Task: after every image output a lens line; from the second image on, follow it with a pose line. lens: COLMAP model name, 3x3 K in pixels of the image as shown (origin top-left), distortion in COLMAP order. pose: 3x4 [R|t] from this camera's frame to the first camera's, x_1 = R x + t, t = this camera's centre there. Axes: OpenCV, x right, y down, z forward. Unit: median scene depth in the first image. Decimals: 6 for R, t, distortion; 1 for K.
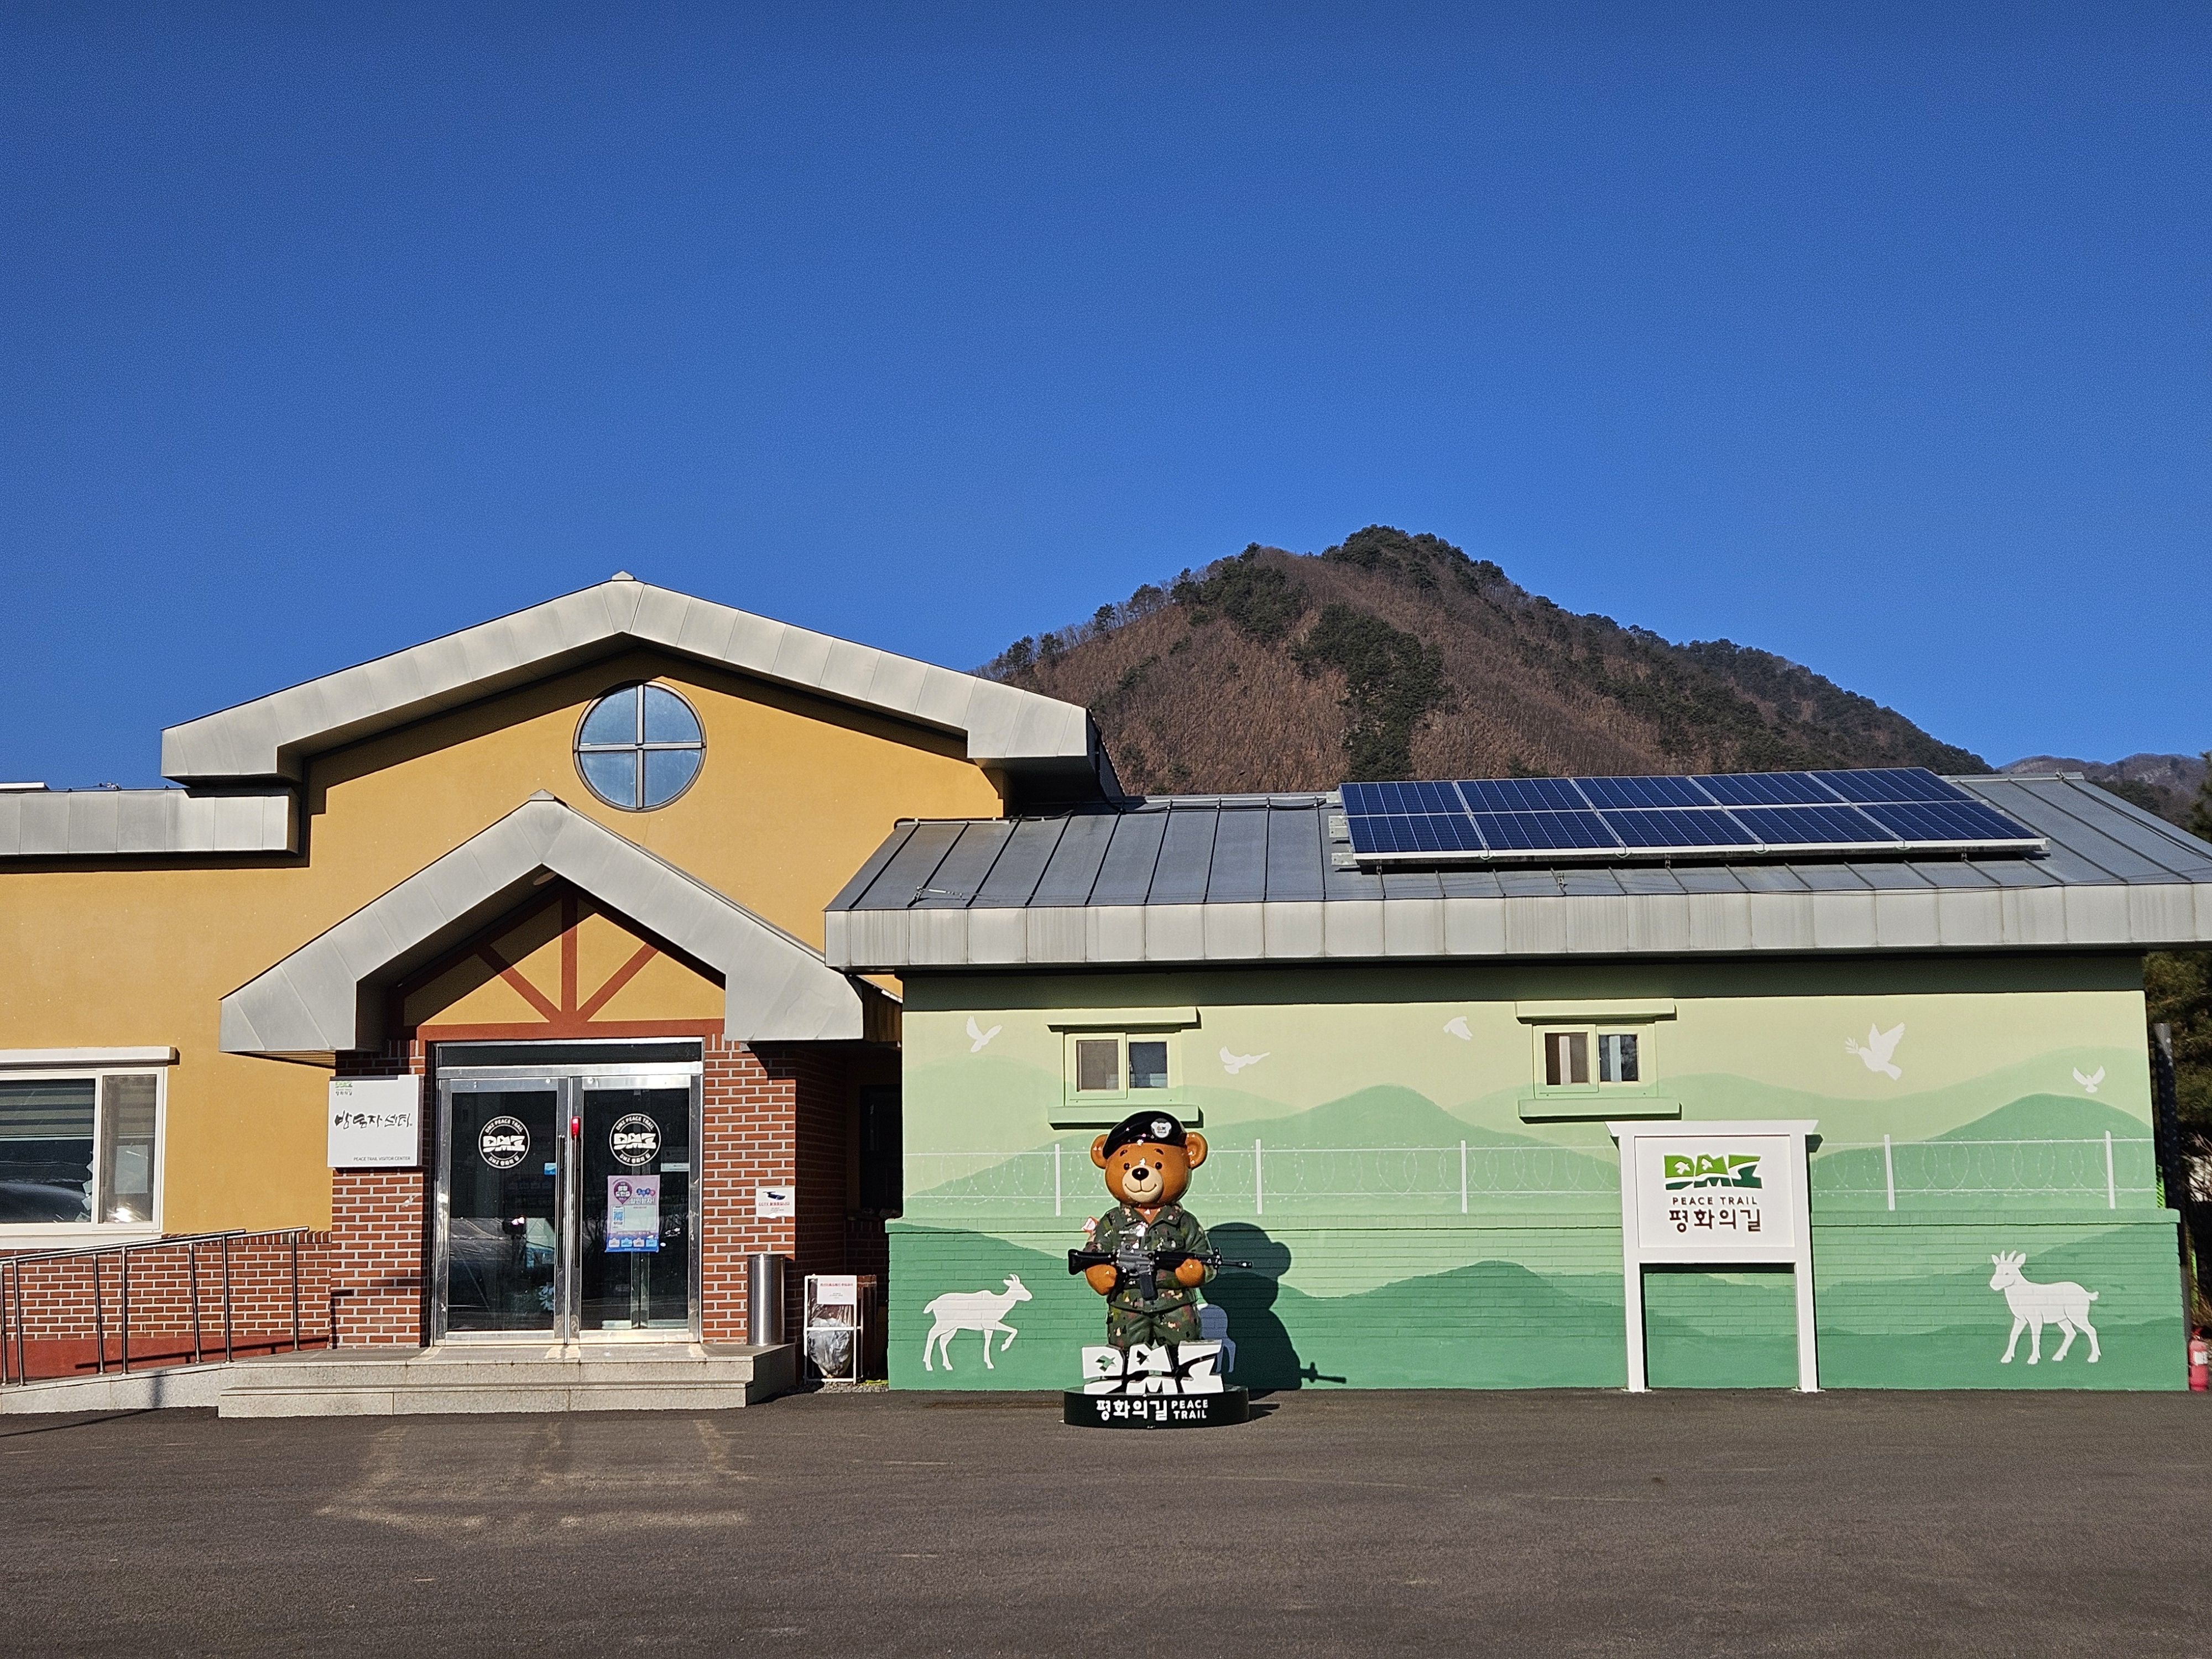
lens RADIAL K [[2713.5, 0, 1099.8], [0, 2713.5, 876.7], [0, 0, 1]] dist [0.100970, -0.031864]
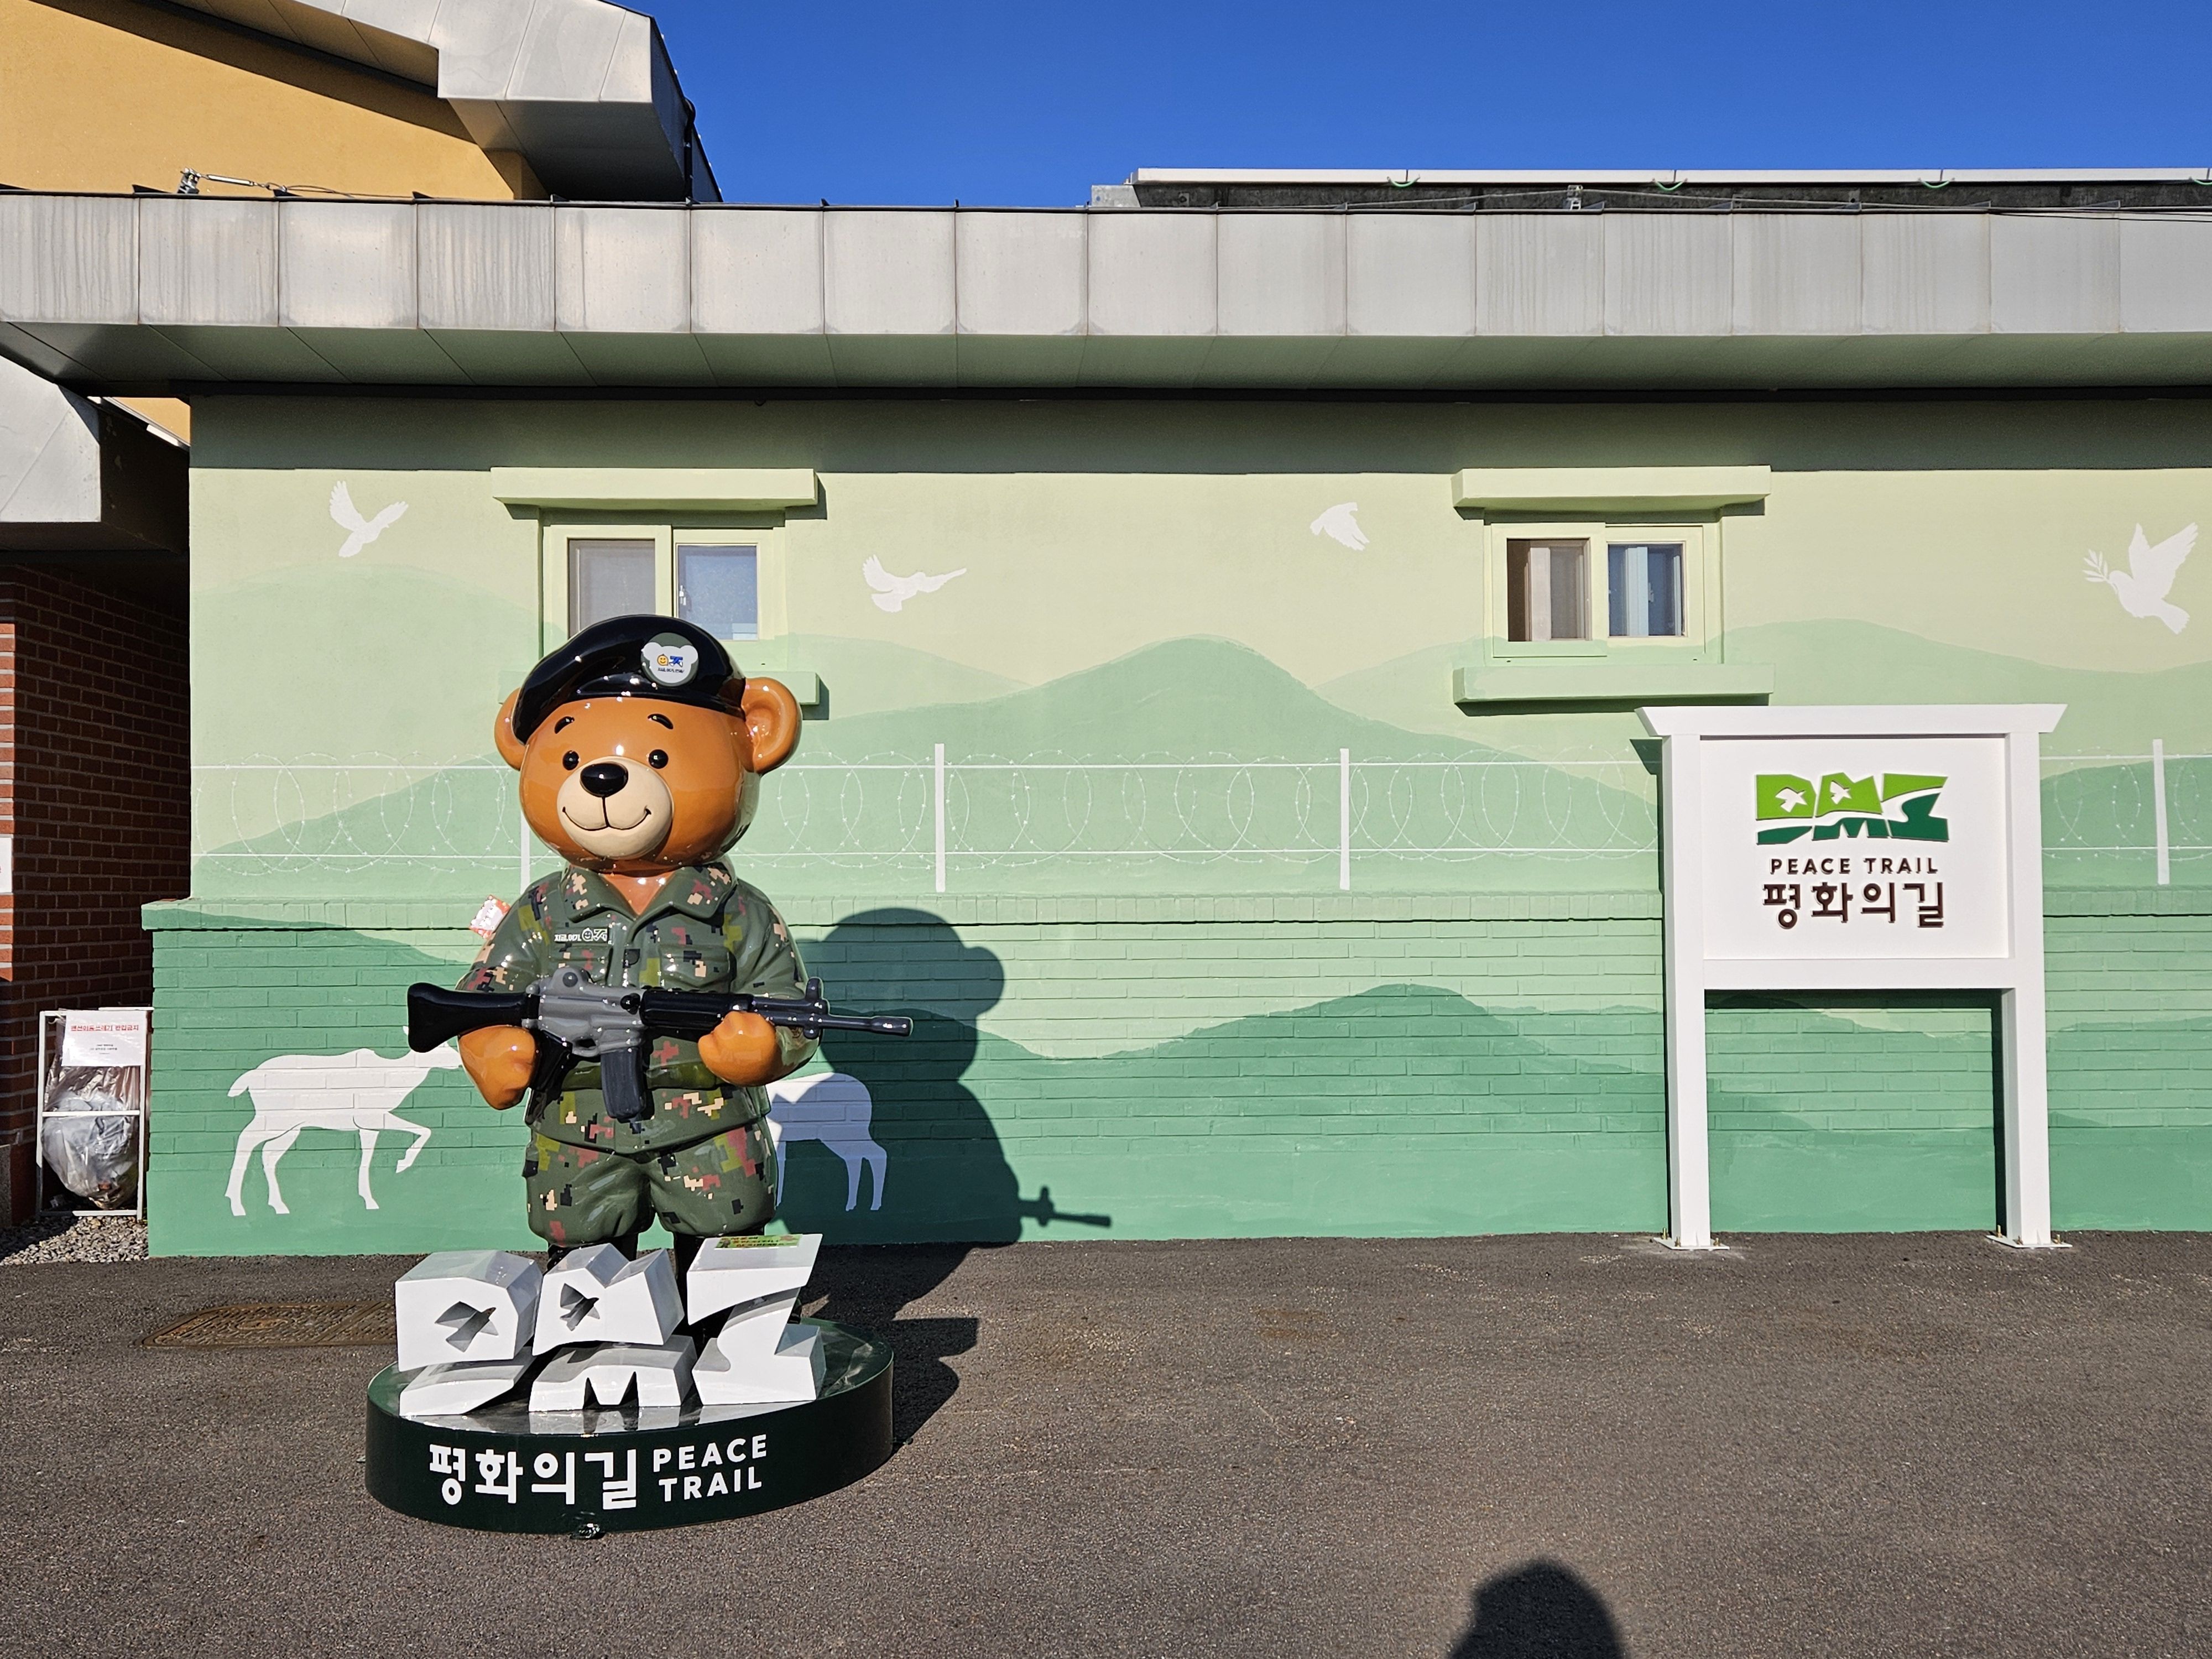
lens RADIAL K [[2430.3, 0, 1106.0], [0, 2430.3, 829.5], [0, 0, 1]] dist [0.107808, -0.009653]
pose [[0.992665, 0.006328, 0.120736, 0.035596], [-0.017895, 0.995319, 0.094968, 0.070950], [-0.119570, -0.096432, 0.988132, 0.565975]]
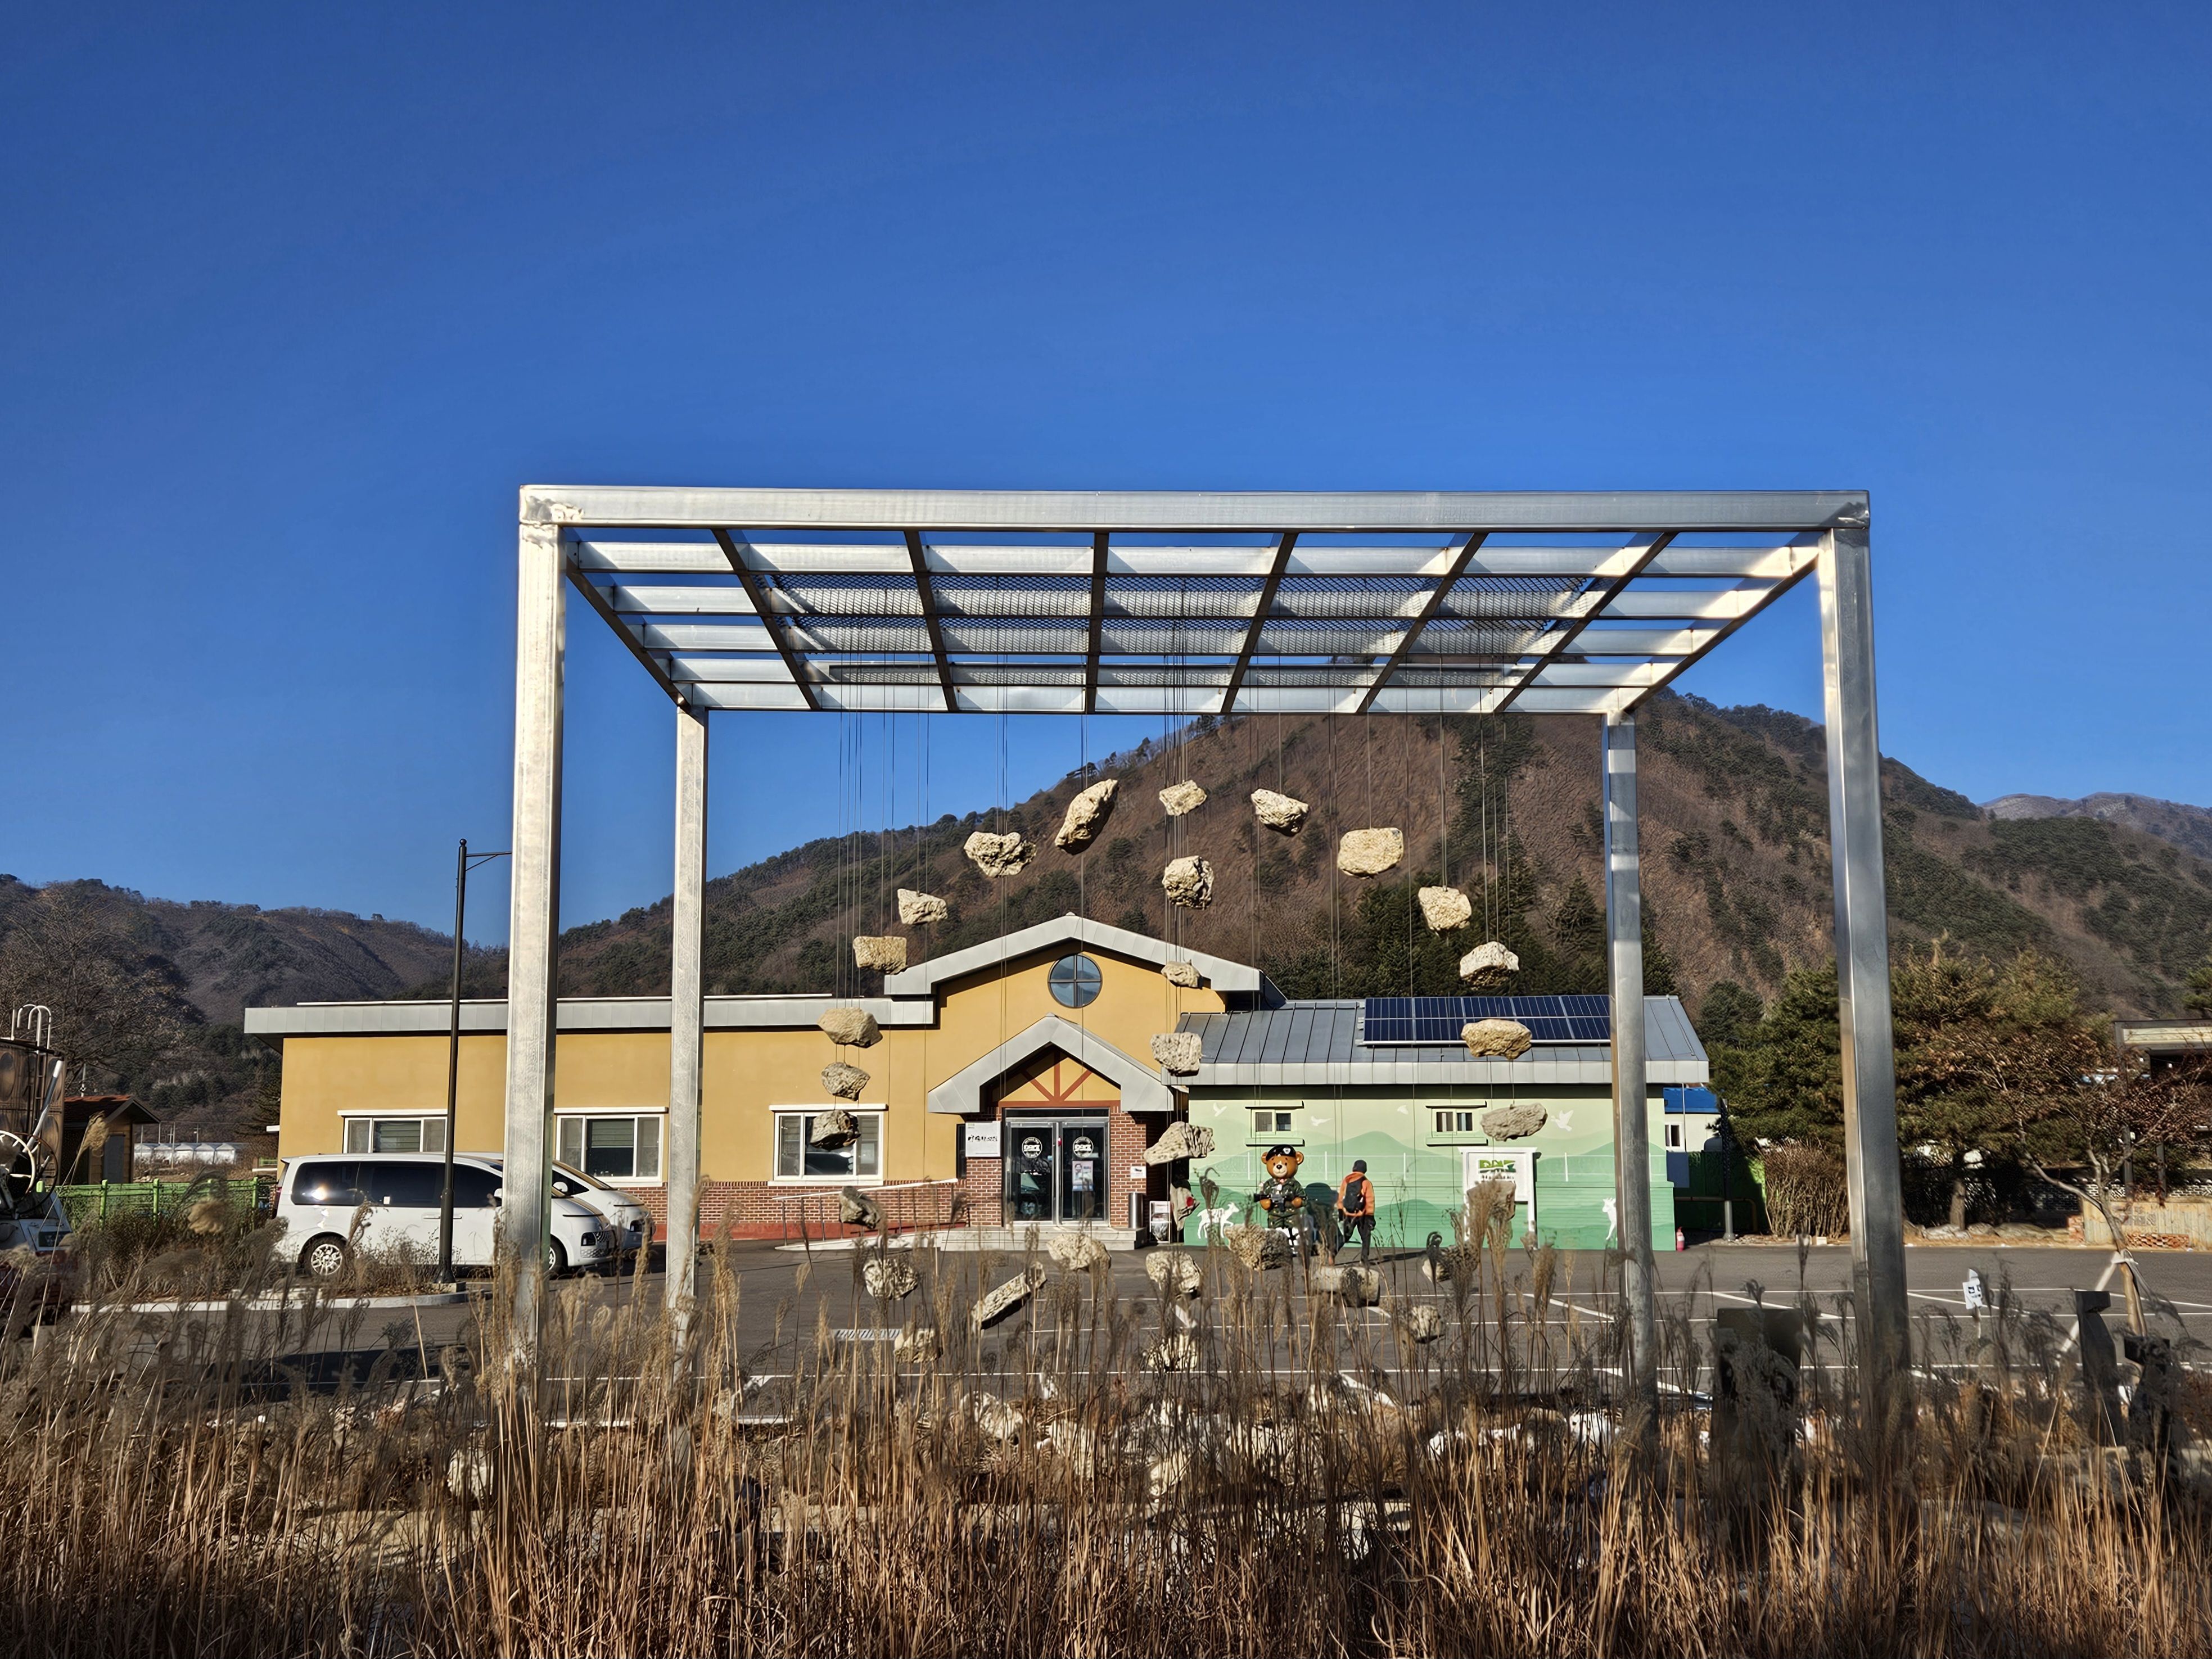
lens RADIAL K [[2430.1, 0, 1106.0], [0, 2430.1, 829.5], [0, 0, 1]] dist [0.107808, -0.009653]
pose [[0.997724, -0.000544, -0.067432, 0.005752], [0.000320, 0.999994, -0.003341, -0.209005], [0.067434, 0.003311, 0.997718, -1.378354]]
